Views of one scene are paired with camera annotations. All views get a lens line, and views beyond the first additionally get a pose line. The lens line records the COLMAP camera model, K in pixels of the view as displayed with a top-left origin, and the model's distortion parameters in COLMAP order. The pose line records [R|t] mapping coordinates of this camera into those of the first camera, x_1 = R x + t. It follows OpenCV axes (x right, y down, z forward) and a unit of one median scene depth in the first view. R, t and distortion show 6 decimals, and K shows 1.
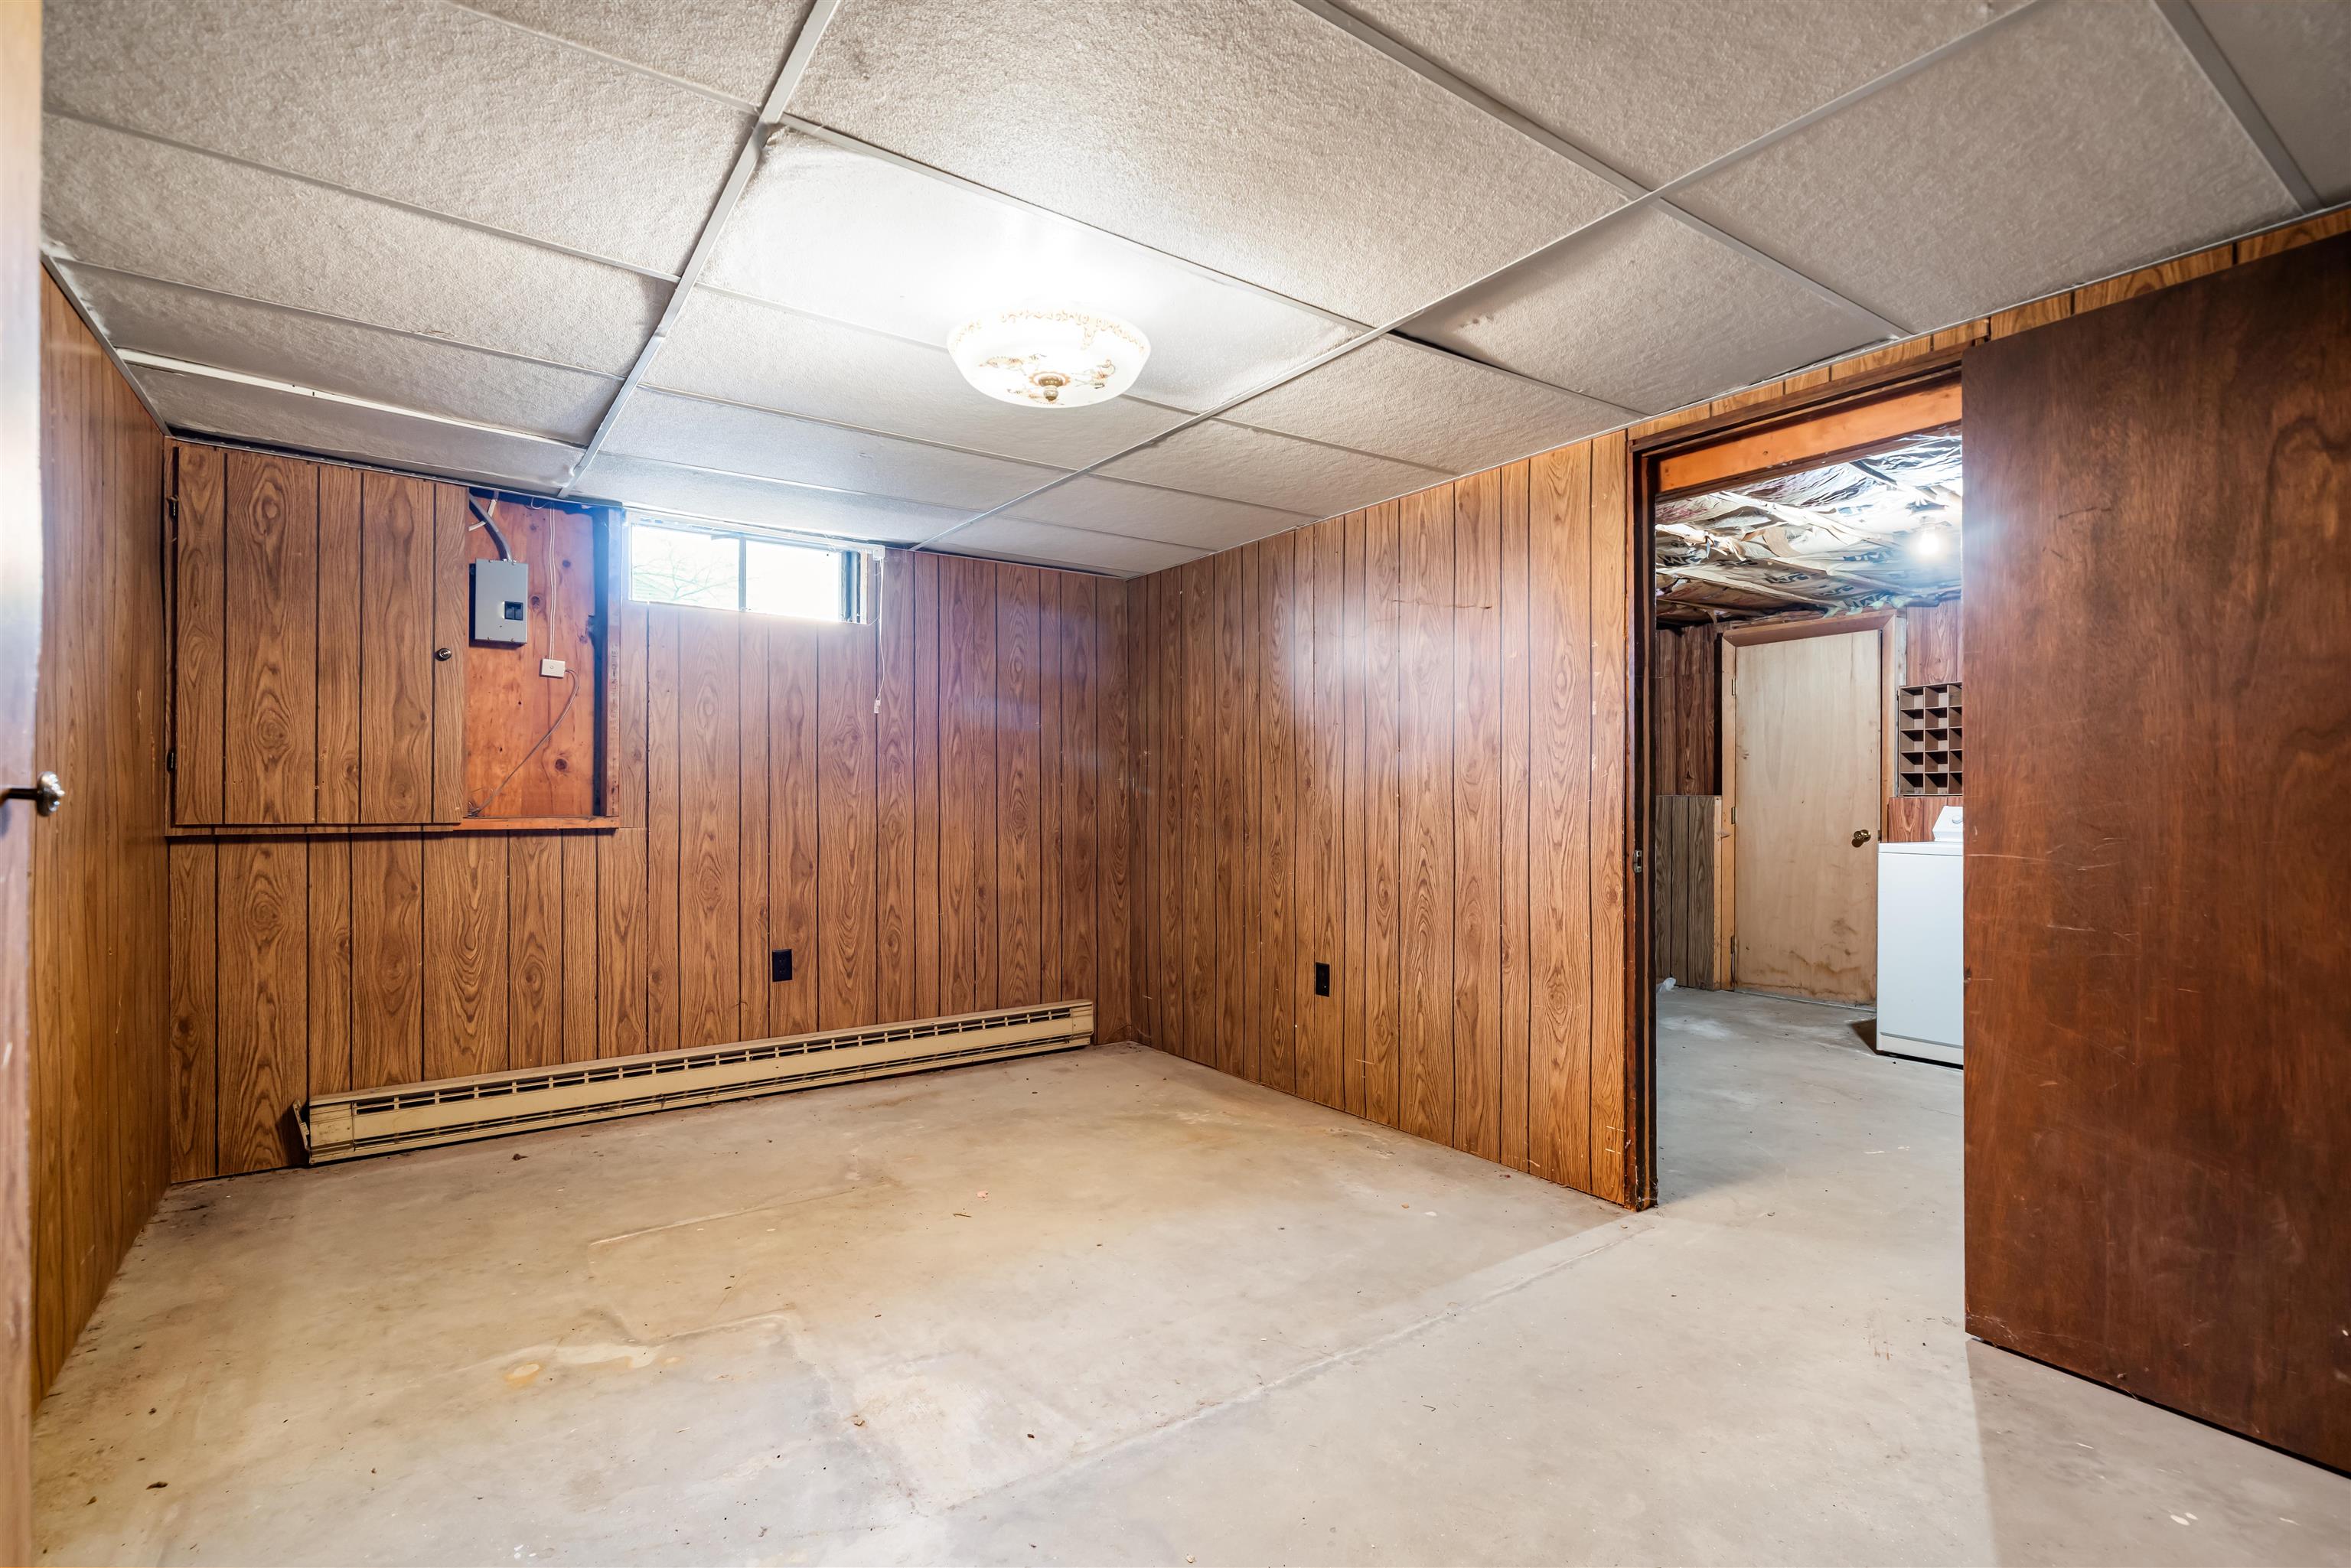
lens RADIAL K [[1090.9, 0, 1171.3], [0, 1090.9, 797.8], [0, 0, 1]] dist [0.001984, 0.000301]
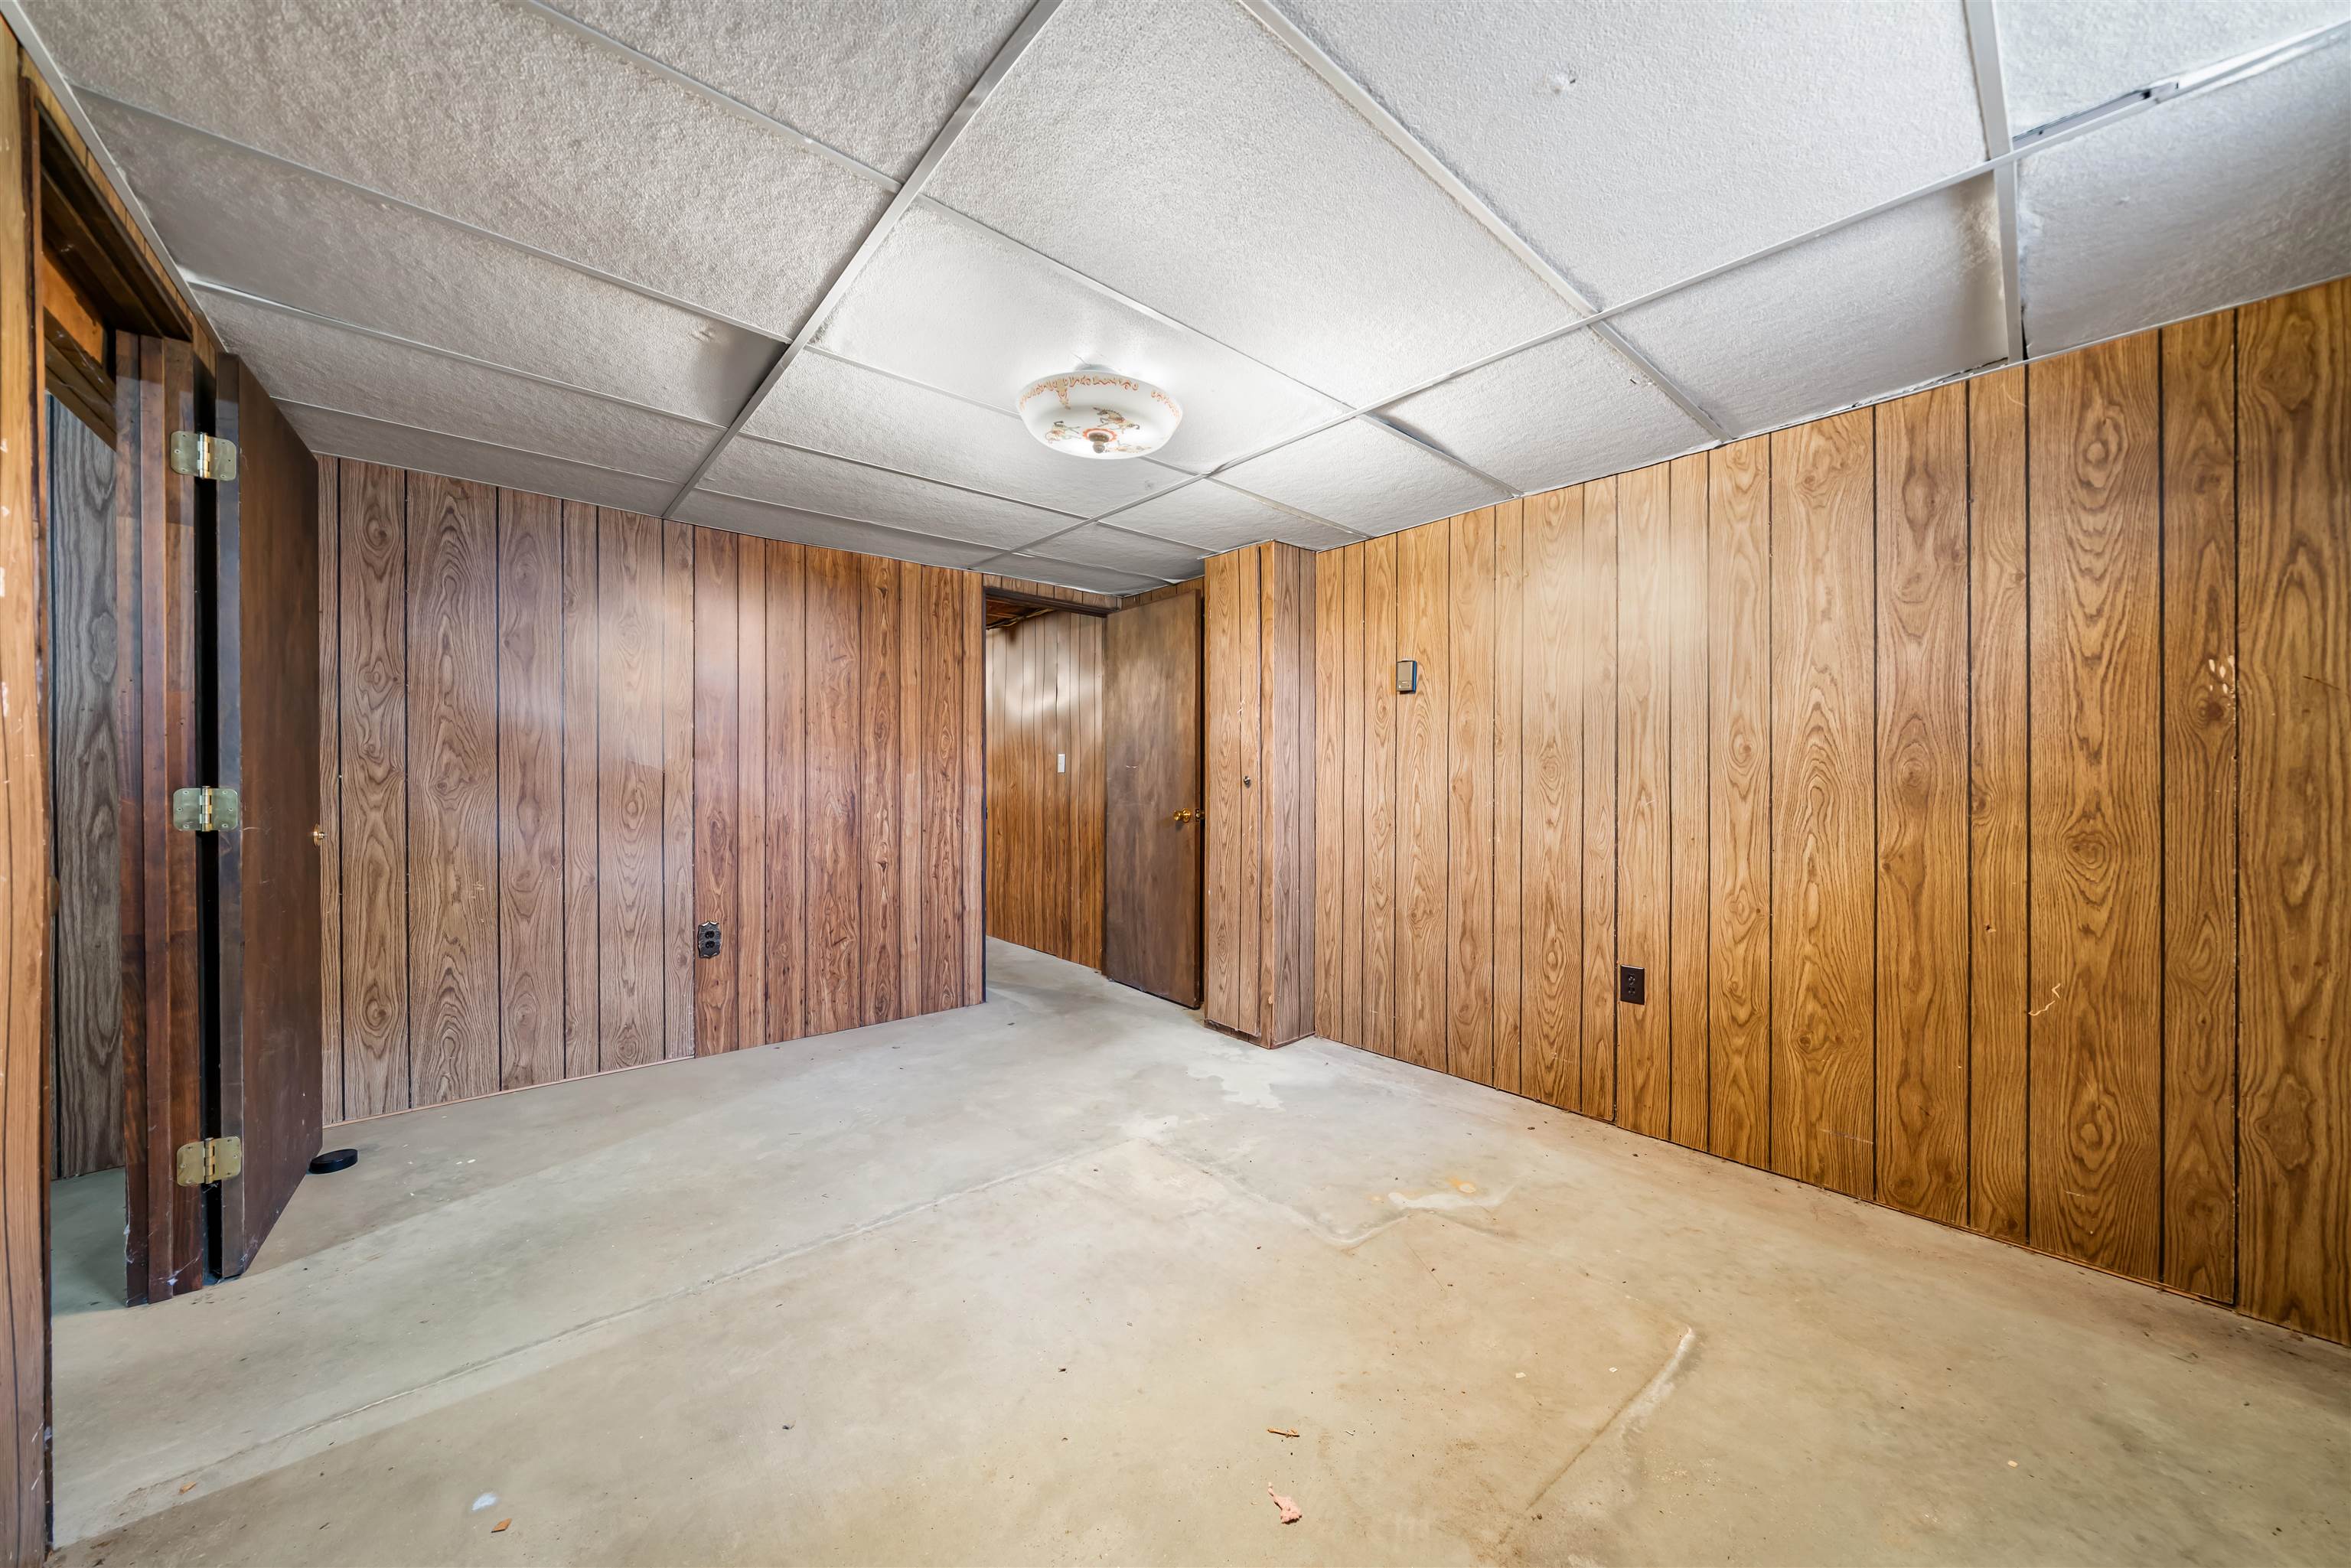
lens RADIAL K [[814.0, 0, 1183.4], [0, 814.0, 785.1], [0, 0, 1]] dist [-0.005381, 0.000319]
pose [[-0.993621, -0.004505, -0.112679, -0.072368], [-0.005222, 0.999968, 0.006062, -0.000643], [0.112648, 0.006611, -0.993613, 1.359104]]
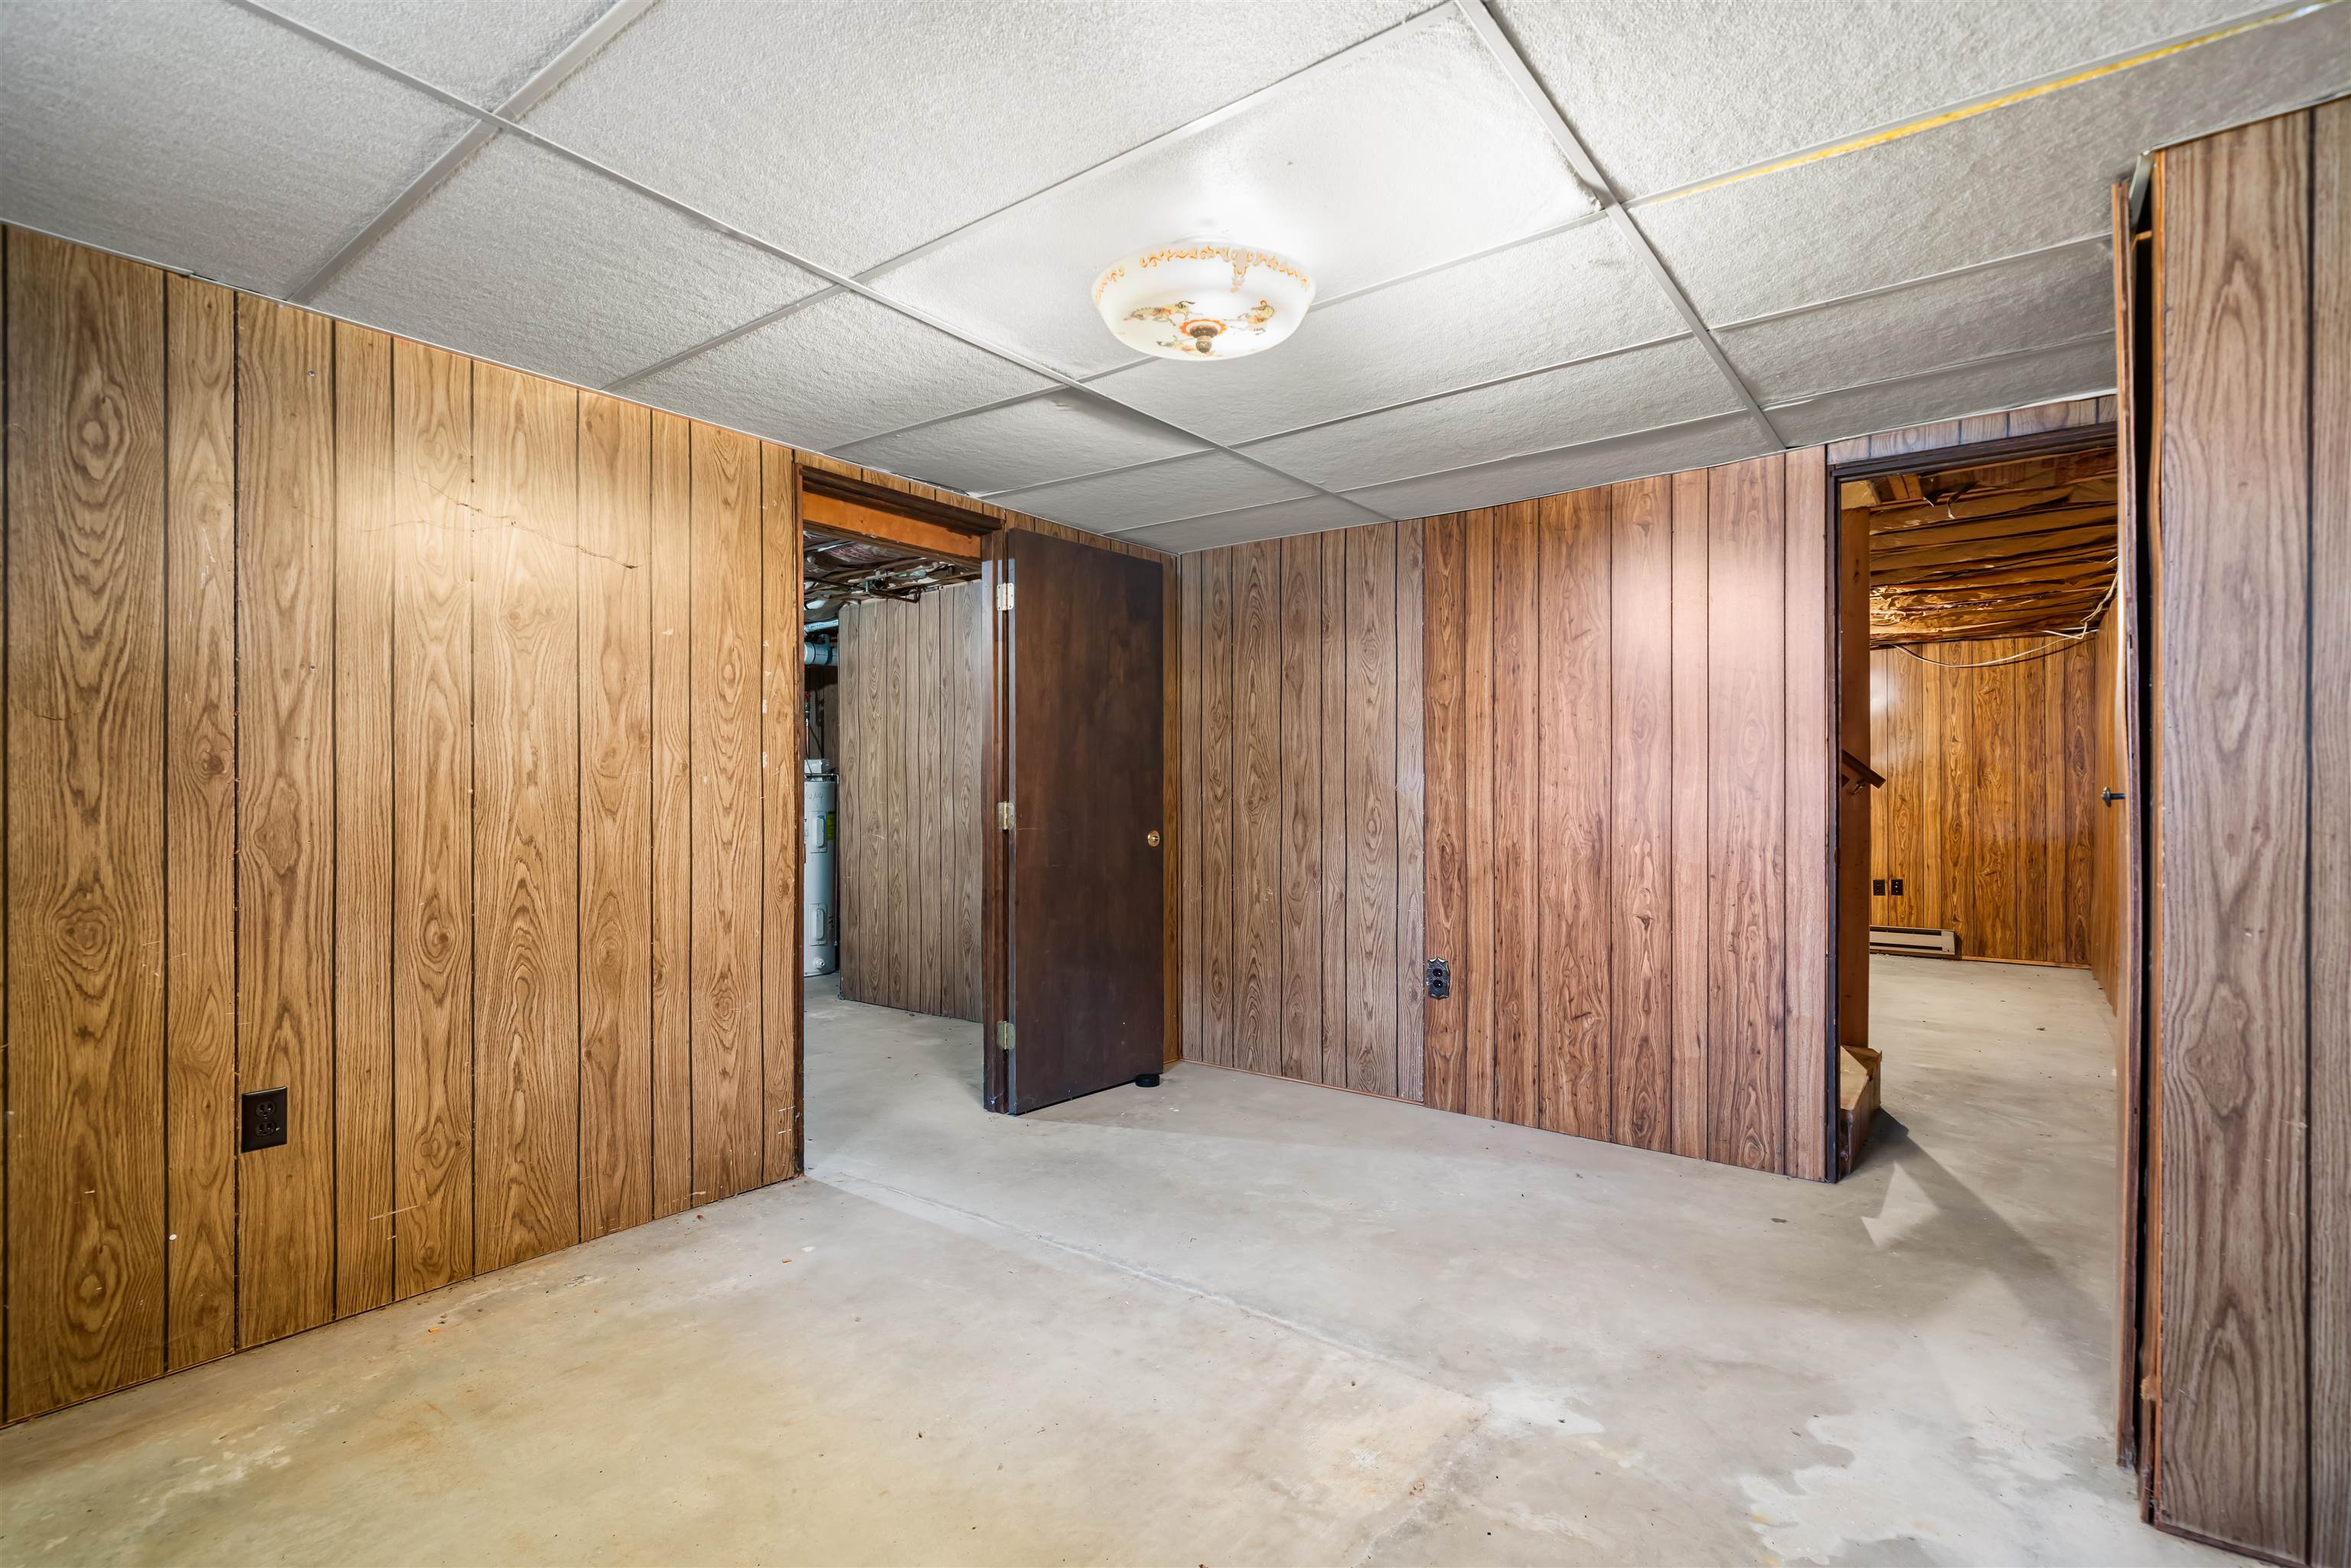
lens RADIAL K [[1090.9, 0, 1180.2], [0, 1090.9, 794.2], [0, 0, 1]] dist [0.001984, 0.000301]
pose [[-0.309263, -0.000374, 0.950976, -0.678679], [-0.002727, 0.999996, -0.000494, -0.001060], [-0.950973, -0.002746, -0.309263, 0.918348]]
